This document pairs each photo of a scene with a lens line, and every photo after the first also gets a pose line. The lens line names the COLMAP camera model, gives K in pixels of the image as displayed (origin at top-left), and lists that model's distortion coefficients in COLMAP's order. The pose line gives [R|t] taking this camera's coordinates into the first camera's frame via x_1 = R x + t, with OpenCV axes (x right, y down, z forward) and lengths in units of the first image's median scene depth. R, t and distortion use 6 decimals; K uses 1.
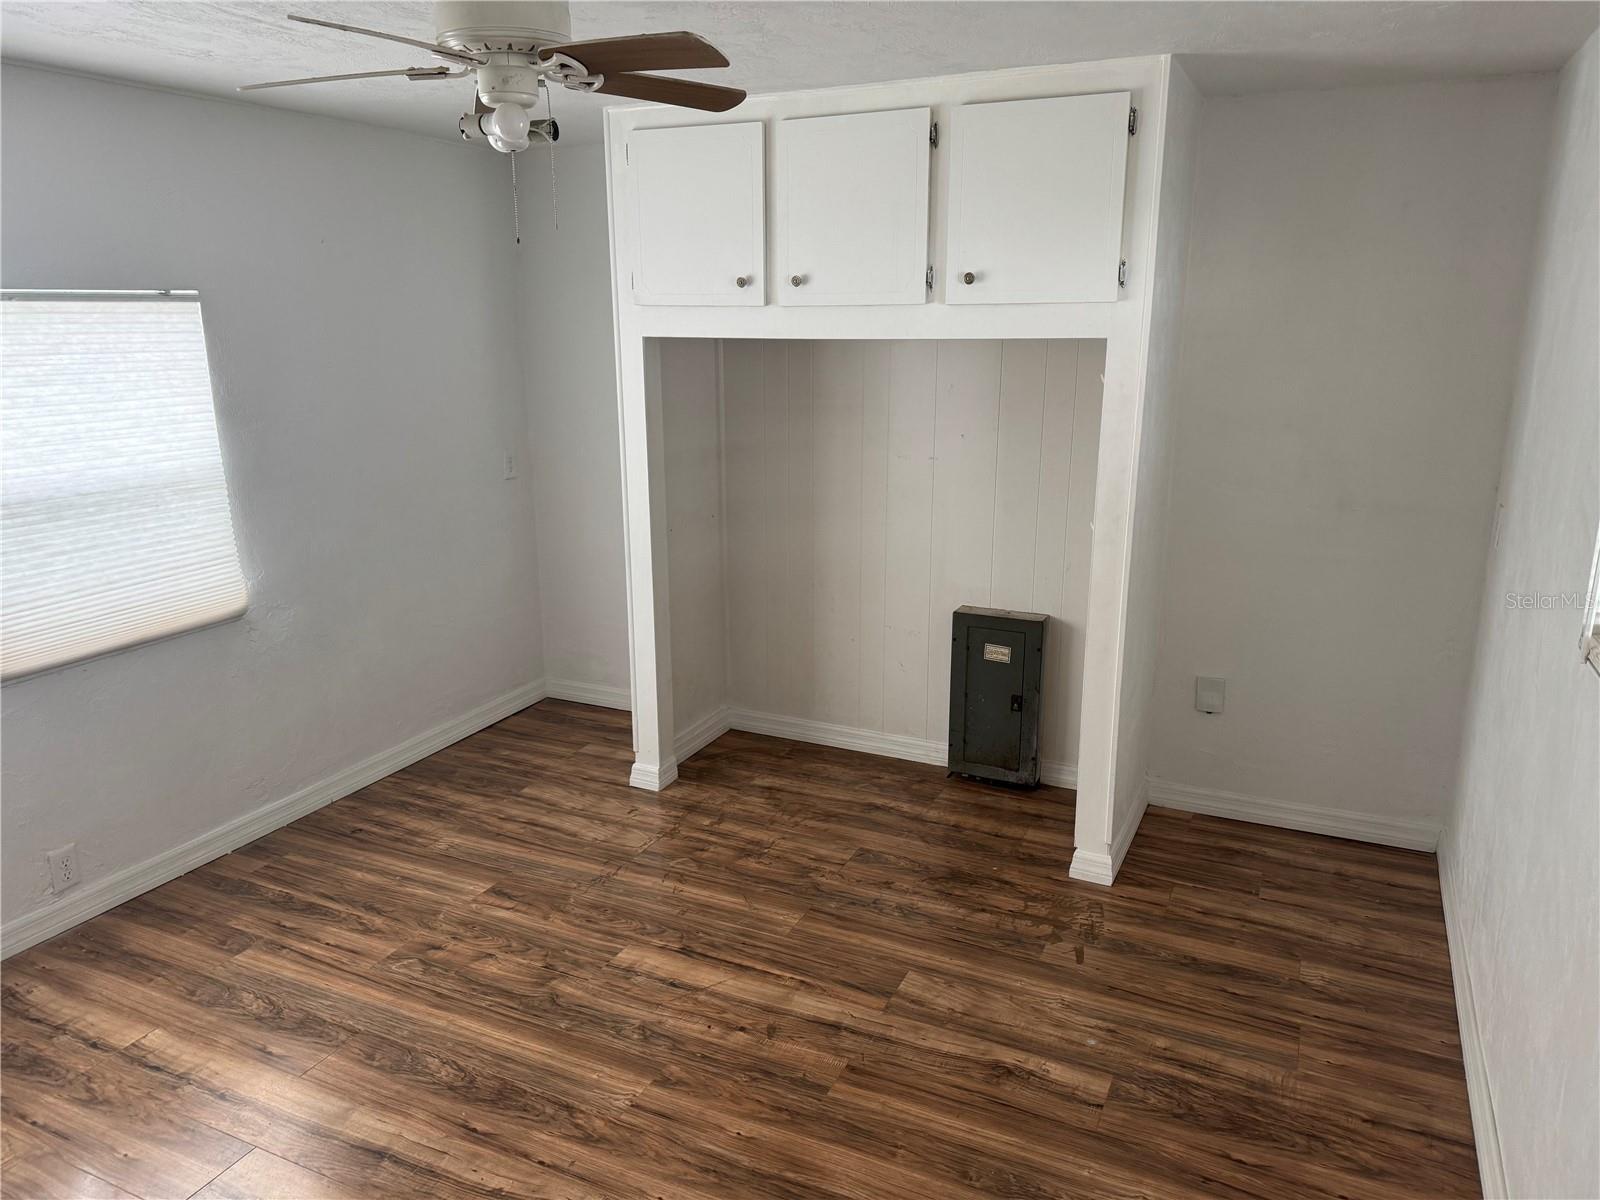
lens RADIAL K [[1130.3, 0, 787.1], [0, 1130.3, 588.5], [0, 0, 1]] dist [0.080703, -0.073128]
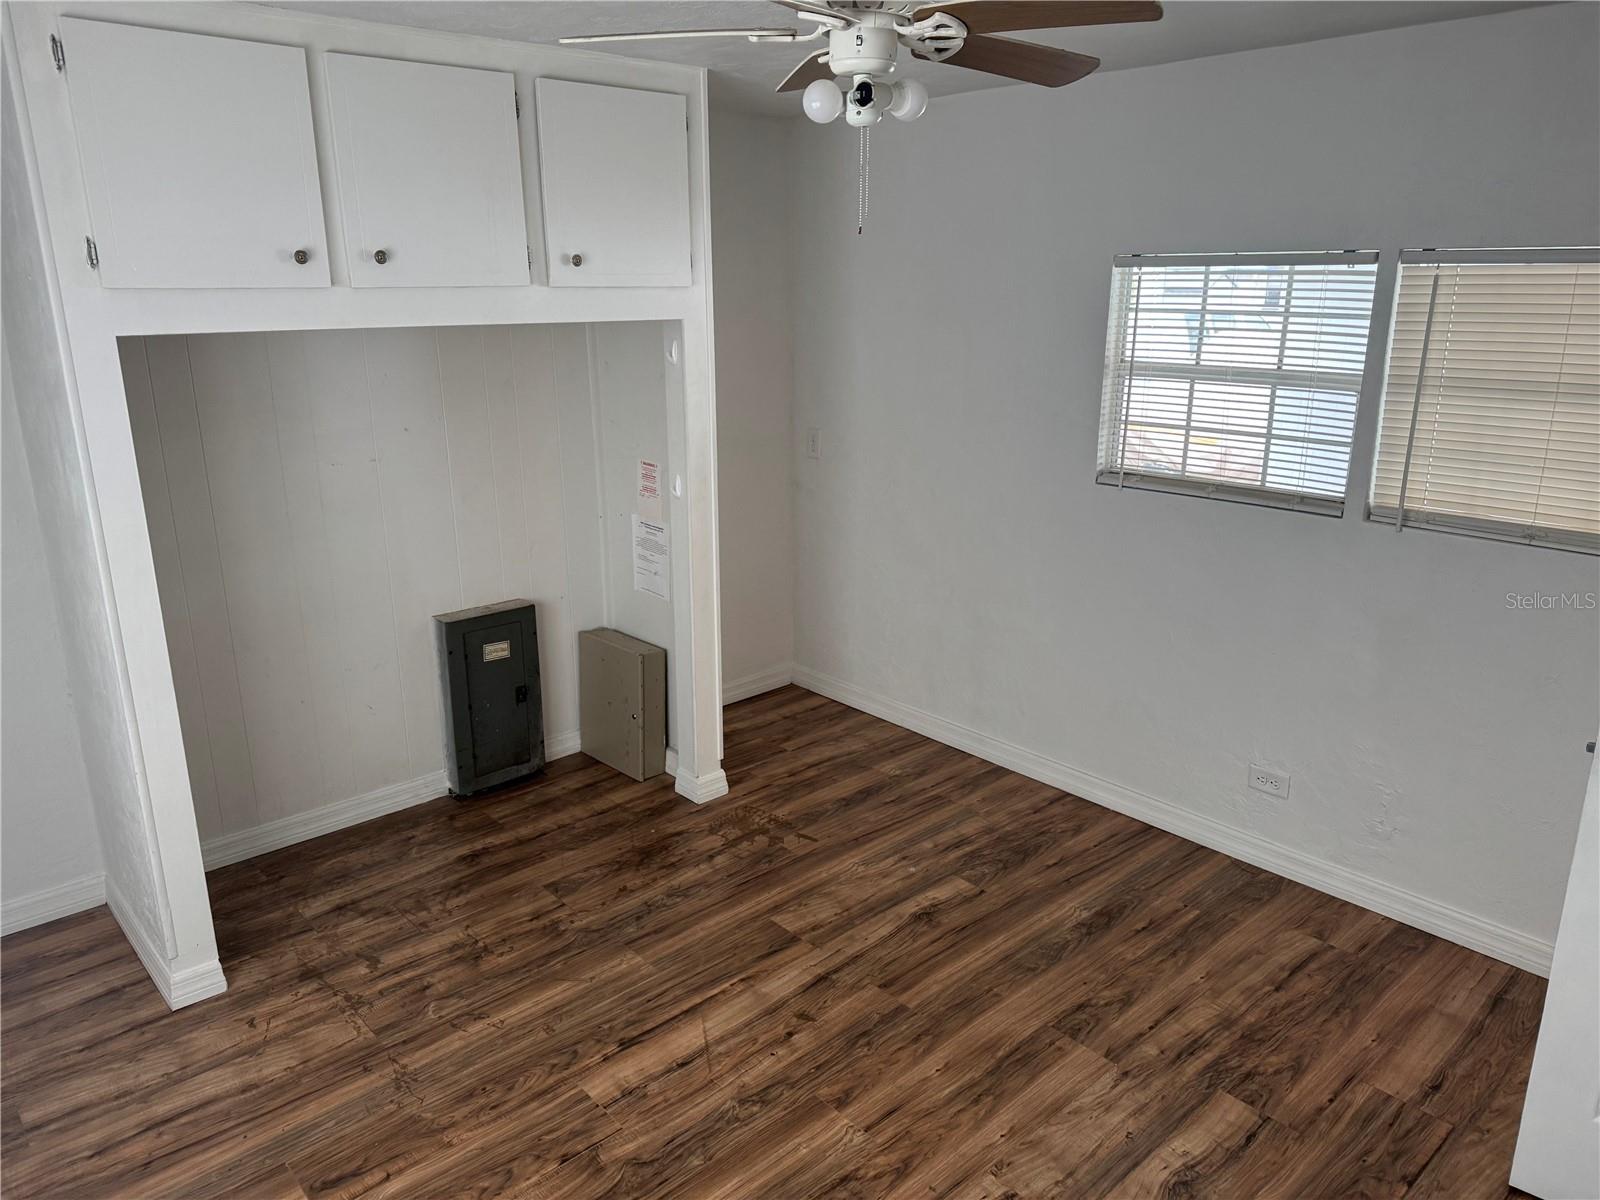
lens RADIAL K [[1130.3, 0, 812.2], [0, 1130.3, 574.3], [0, 0, 1]] dist [0.080703, -0.073128]
pose [[0.383405, -0.239435, 0.892004, -0.694704], [0.229428, 0.960229, 0.159135, -0.121438], [-0.894630, 0.143638, 0.423089, 0.443224]]
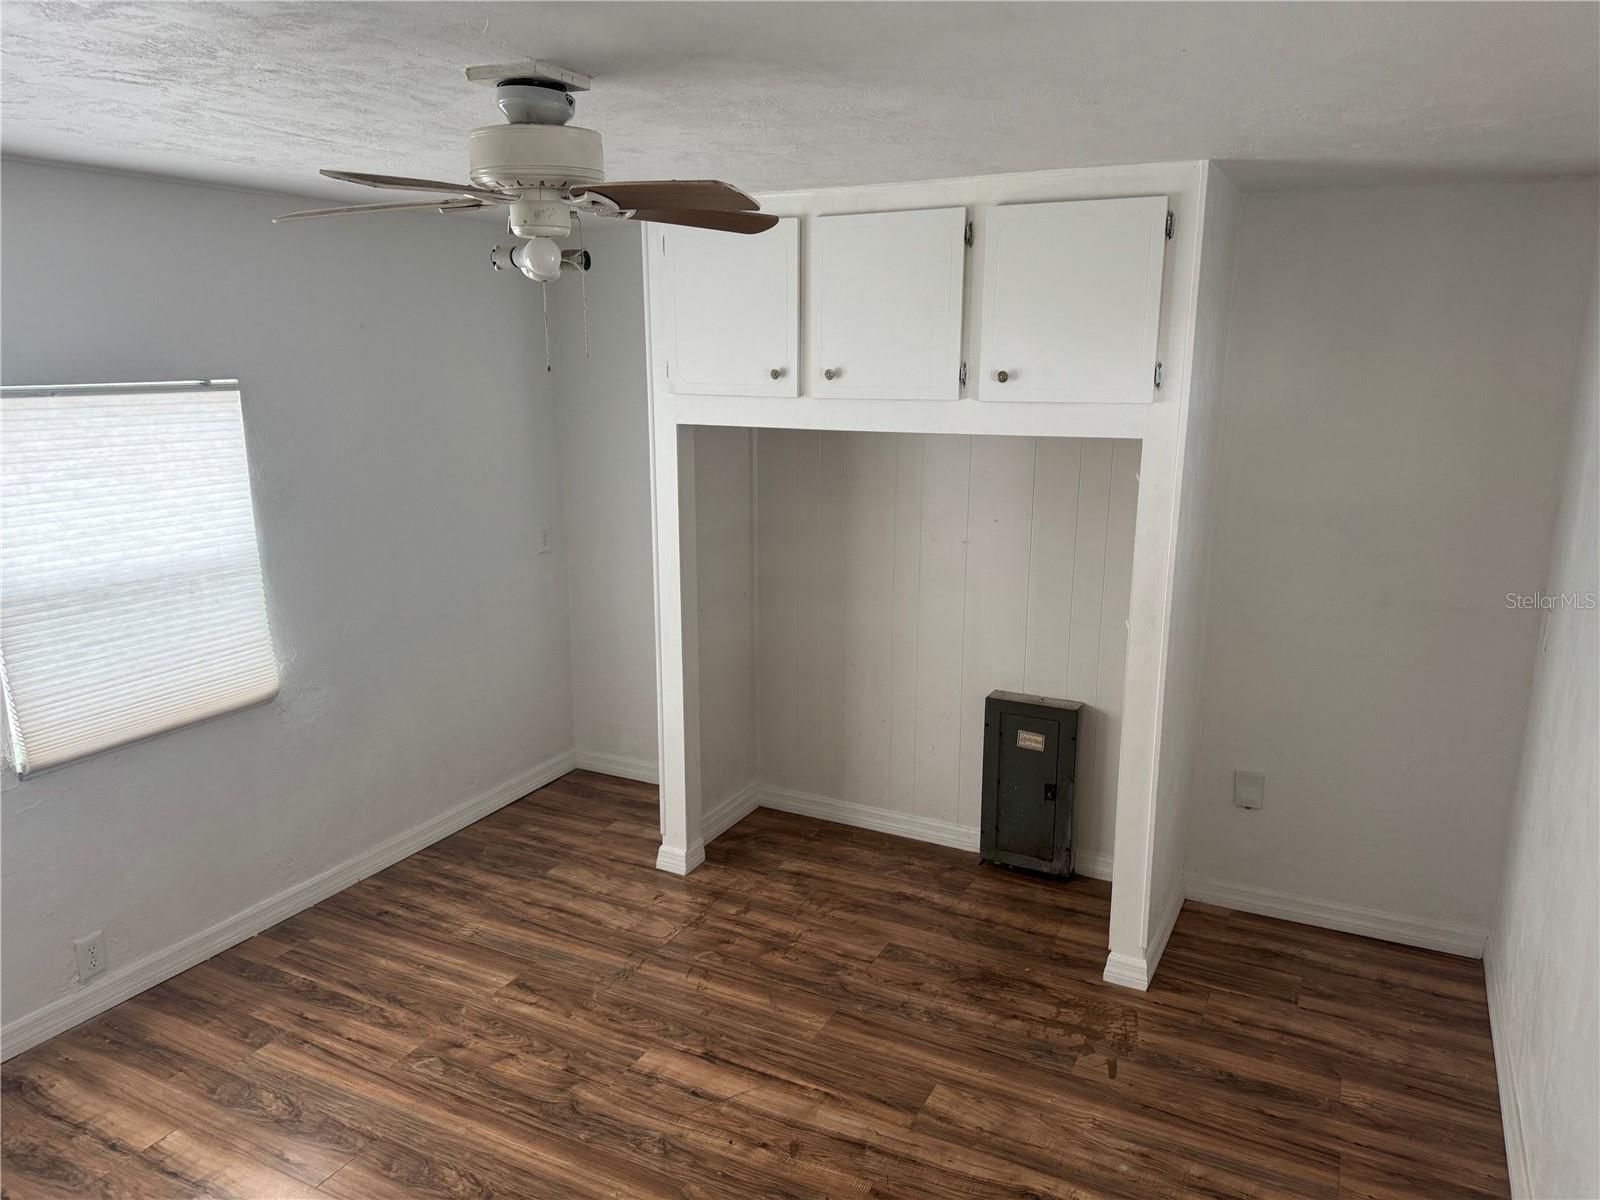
lens RADIAL K [[1130.3, 0, 795.5], [0, 1130.3, 602.0], [0, 0, 1]] dist [0.080703, -0.073128]
pose [[0.999642, 0.011626, -0.024080, 0.004844], [-0.012162, 0.999679, -0.022221, -0.049745], [0.023814, 0.022506, 0.999463, 0.008072]]
